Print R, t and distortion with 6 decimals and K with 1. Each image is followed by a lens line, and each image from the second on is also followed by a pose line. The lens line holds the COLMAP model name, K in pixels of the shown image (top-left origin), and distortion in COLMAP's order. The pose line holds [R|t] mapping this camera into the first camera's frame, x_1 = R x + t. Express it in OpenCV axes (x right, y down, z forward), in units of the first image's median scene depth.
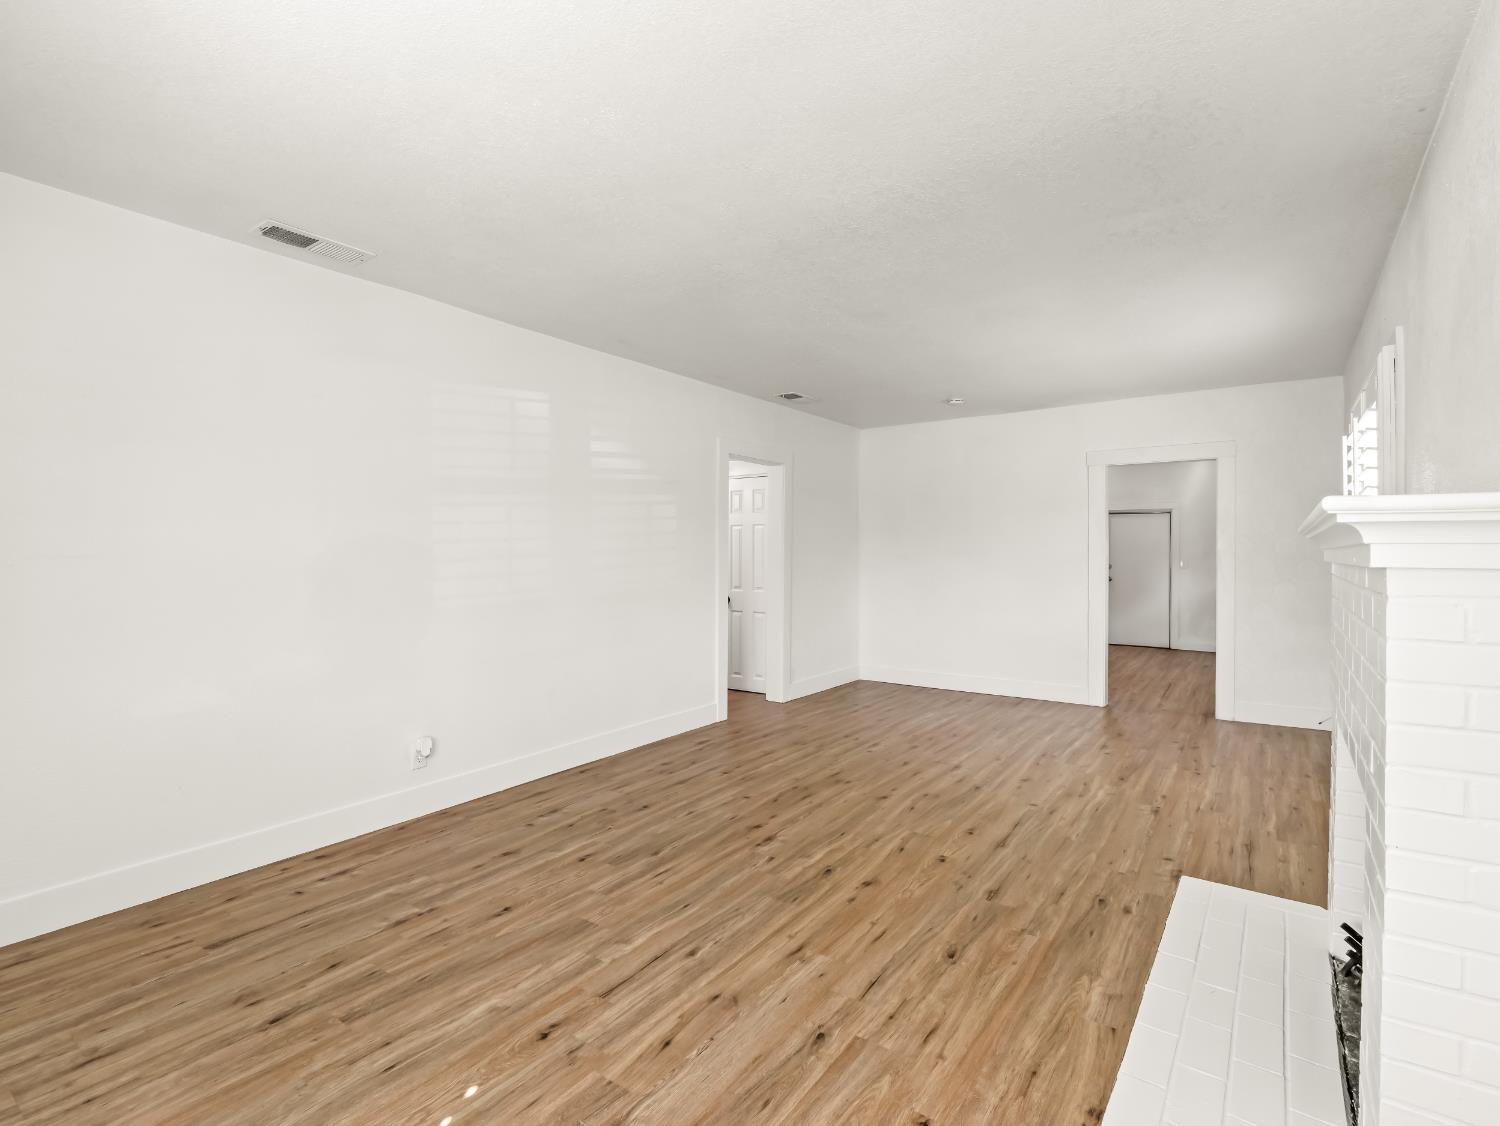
lens RADIAL K [[724.8, 0, 743.9], [0, 724.8, 558.1], [0, 0, 1]] dist [-0.003941, -0.004688]
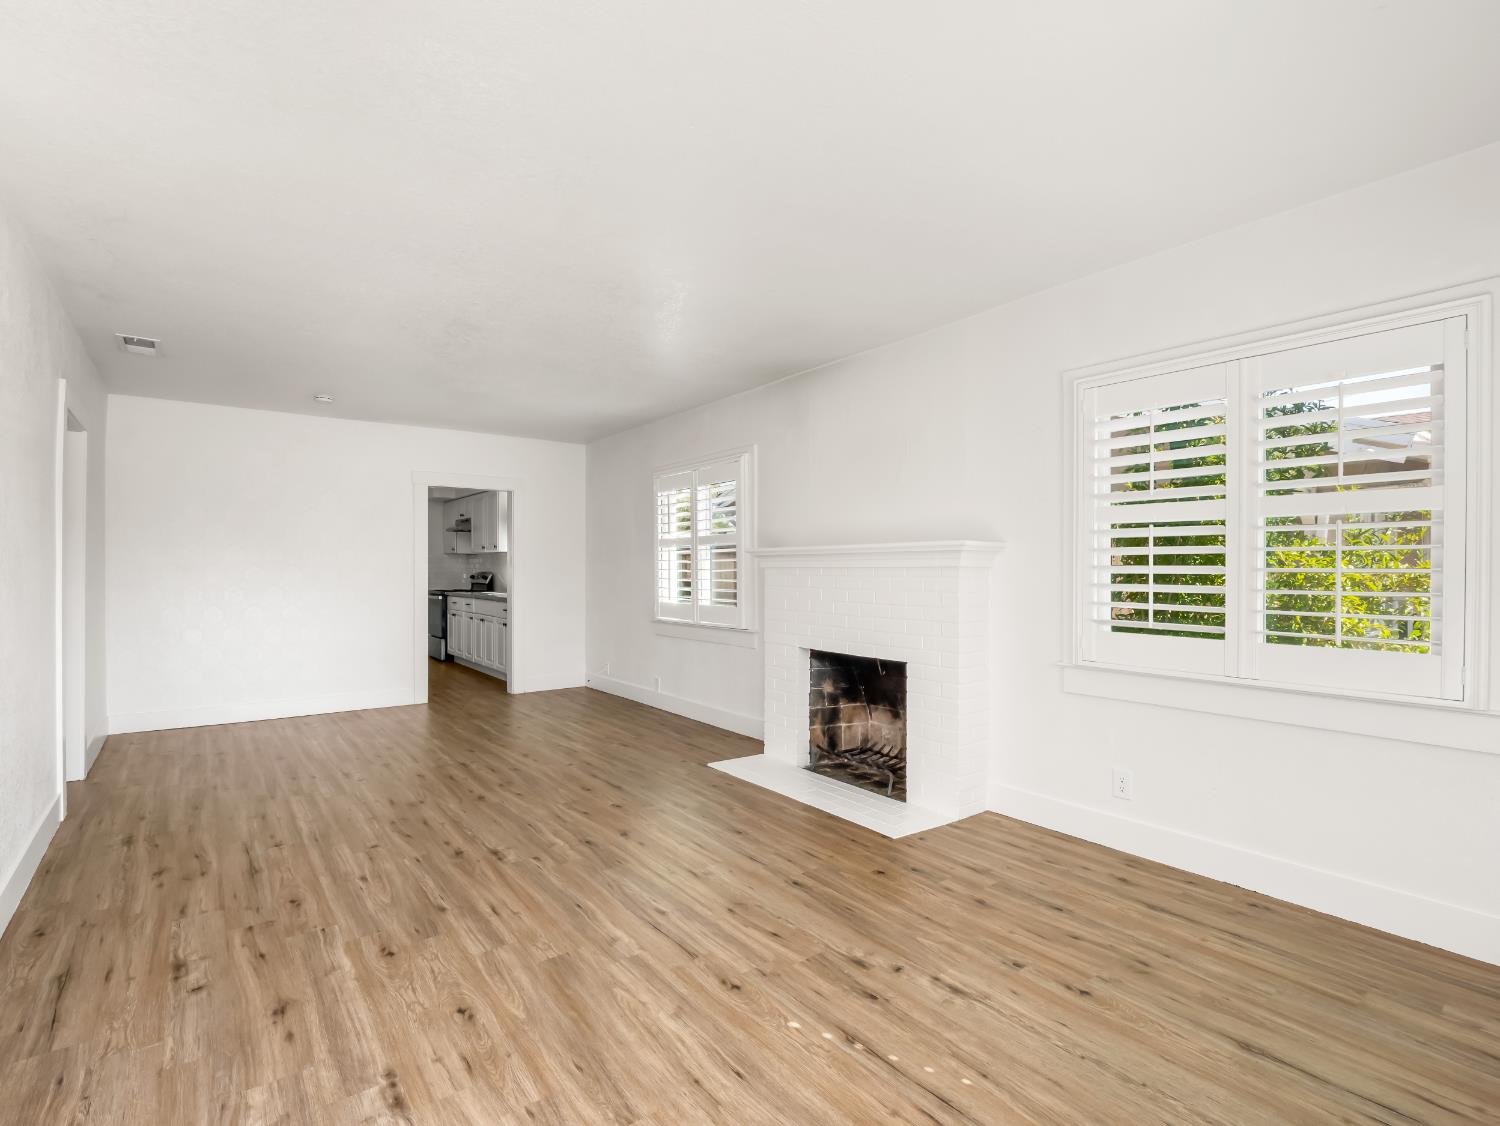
lens RADIAL K [[724.8, 0, 744.3], [0, 724.8, 568.7], [0, 0, 1]] dist [-0.003941, -0.004688]
pose [[0.298795, 0.001825, 0.954316, -0.750771], [0.005350, 0.999979, -0.003587, 0.009794], [-0.954302, 0.006178, 0.298779, 0.362241]]
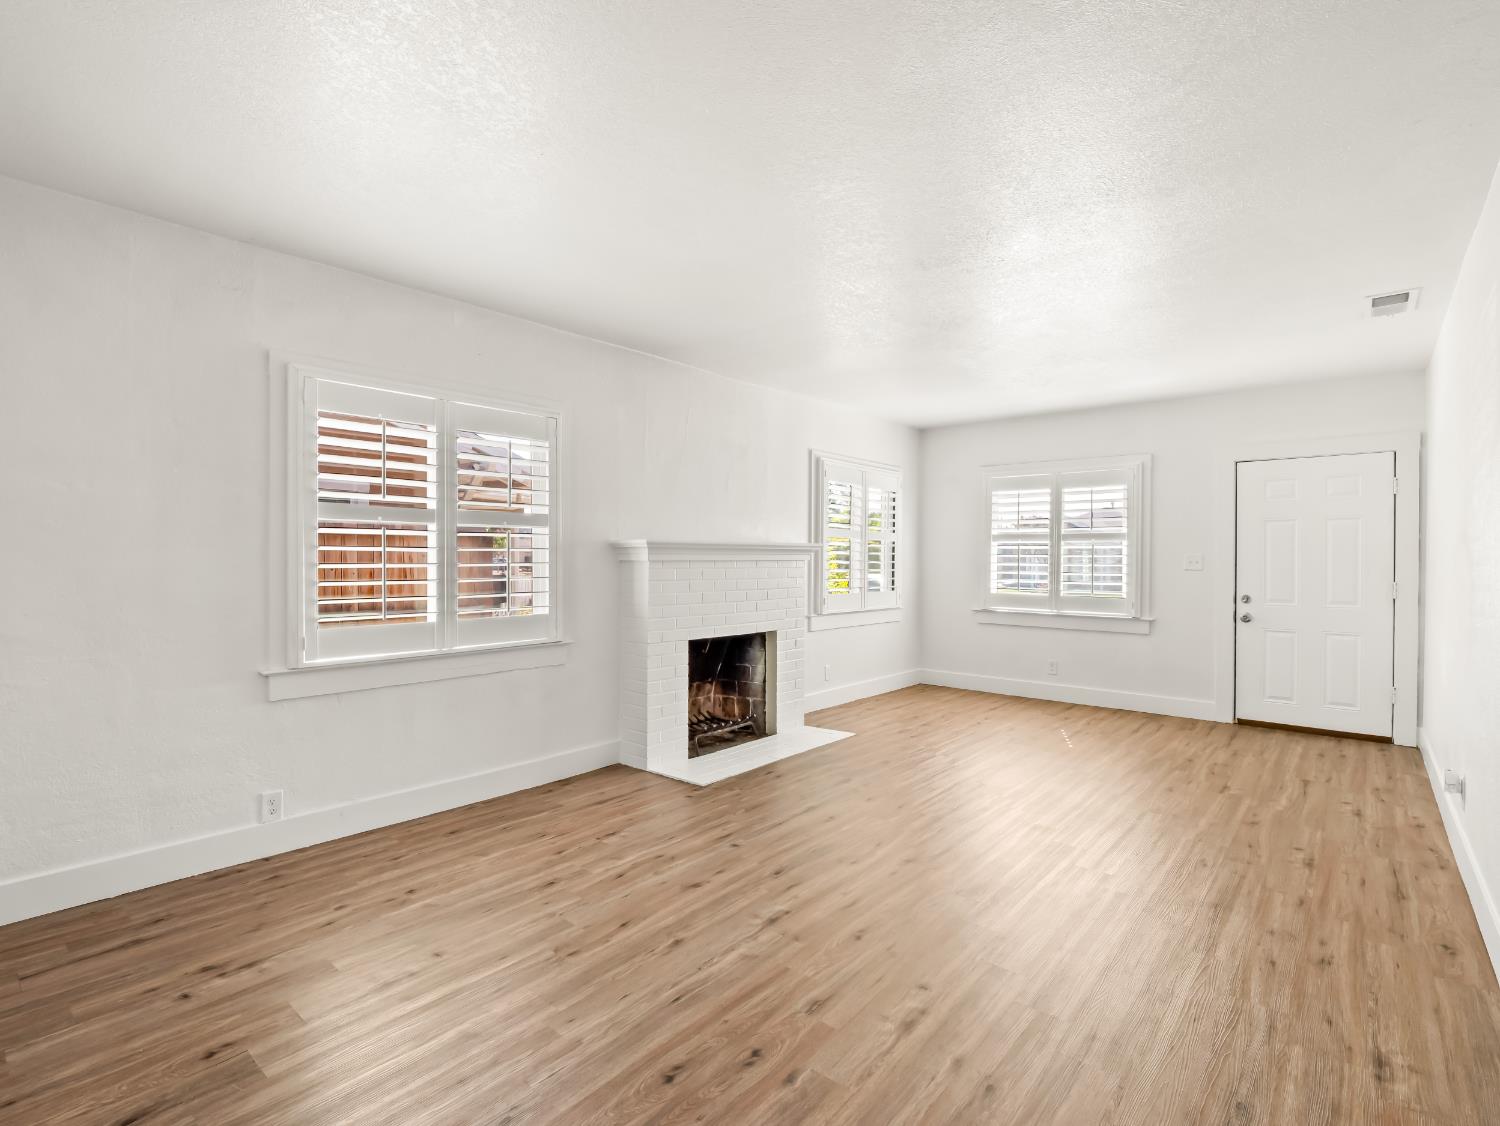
lens RADIAL K [[724.8, 0, 740.0], [0, 724.8, 563.4], [0, 0, 1]] dist [-0.003941, -0.004688]
pose [[-0.995760, -0.003967, 0.091904, 0.336952], [-0.002904, 0.999927, 0.011696, -0.007929], [-0.091943, 0.011379, -0.995699, 1.991088]]
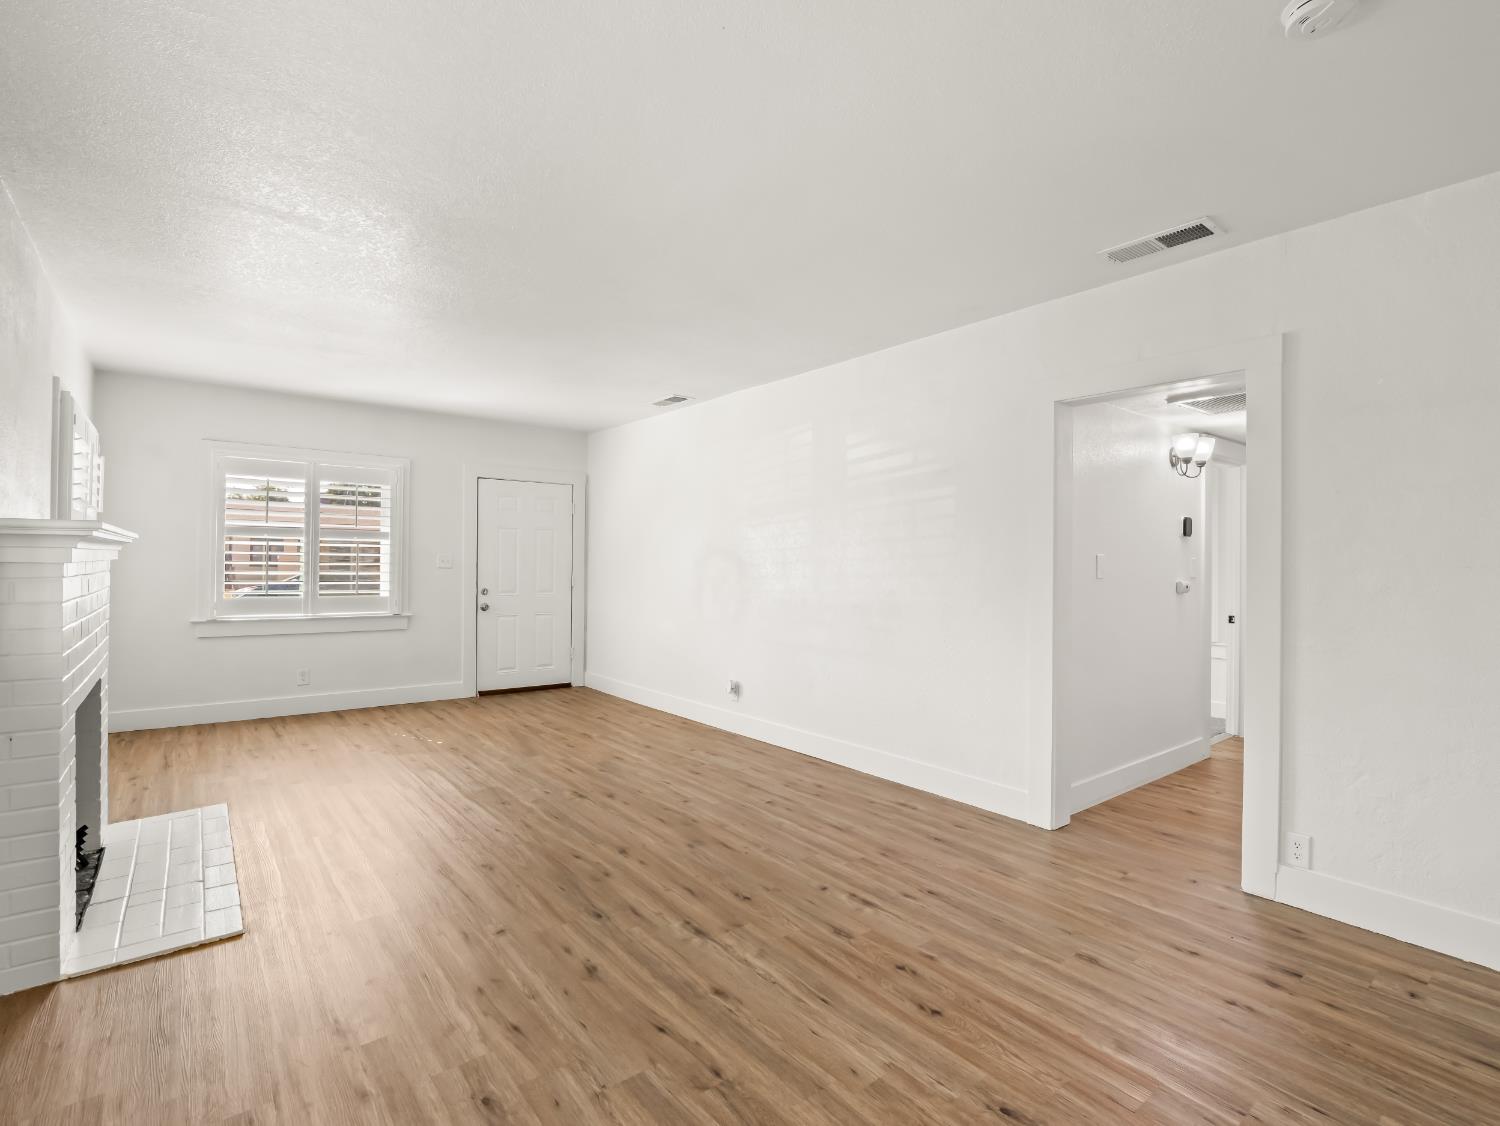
lens RADIAL K [[724.8, 0, 747.5], [0, 724.8, 561.9], [0, 0, 1]] dist [-0.003941, -0.004688]
pose [[-0.276495, -0.000577, -0.961015, 1.051328], [-0.014370, 0.999890, 0.003534, -0.009350], [0.960908, 0.014787, -0.276473, 1.499775]]
